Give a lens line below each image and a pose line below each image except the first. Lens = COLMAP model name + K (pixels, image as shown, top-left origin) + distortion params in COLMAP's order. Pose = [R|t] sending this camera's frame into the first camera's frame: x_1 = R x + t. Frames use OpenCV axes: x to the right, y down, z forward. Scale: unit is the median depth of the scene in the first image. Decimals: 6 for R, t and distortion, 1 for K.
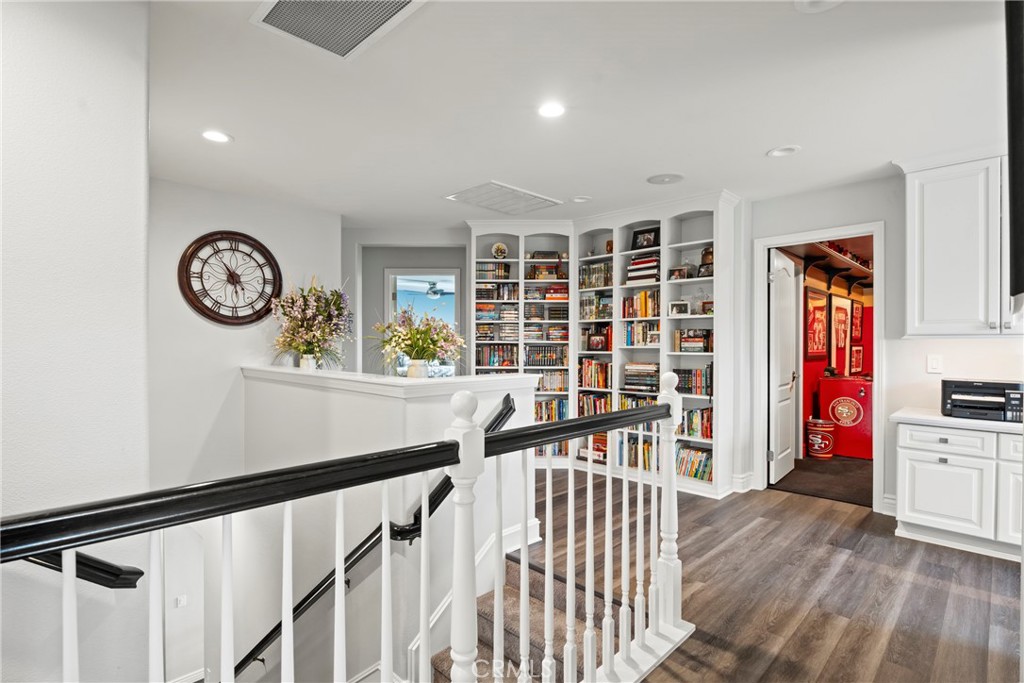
lens RADIAL K [[499.6, 0, 512.0], [0, 499.6, 341.5], [0, 0, 1]] dist [-0.001892, 0.000032]
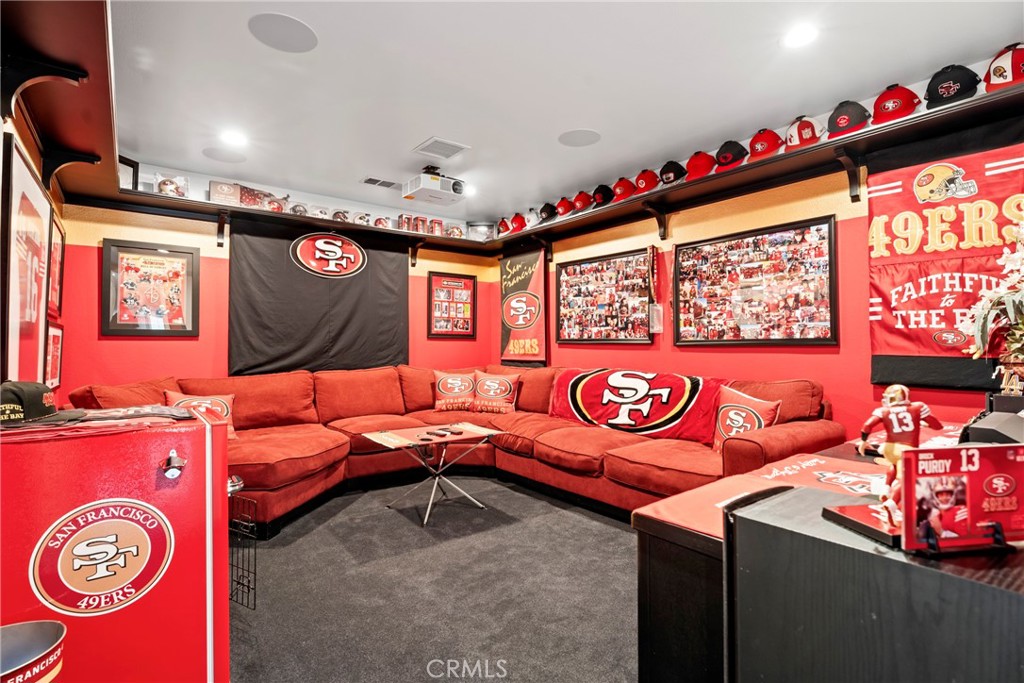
lens RADIAL K [[499.6, 0, 512.0], [0, 499.6, 341.5], [0, 0, 1]] dist [-0.001892, 0.000032]
pose [[0.140016, 0.004446, 0.990139, 0.367792], [0.003203, 0.999983, -0.004943, 0.027846], [-0.990144, 0.003864, 0.139999, 0.625924]]
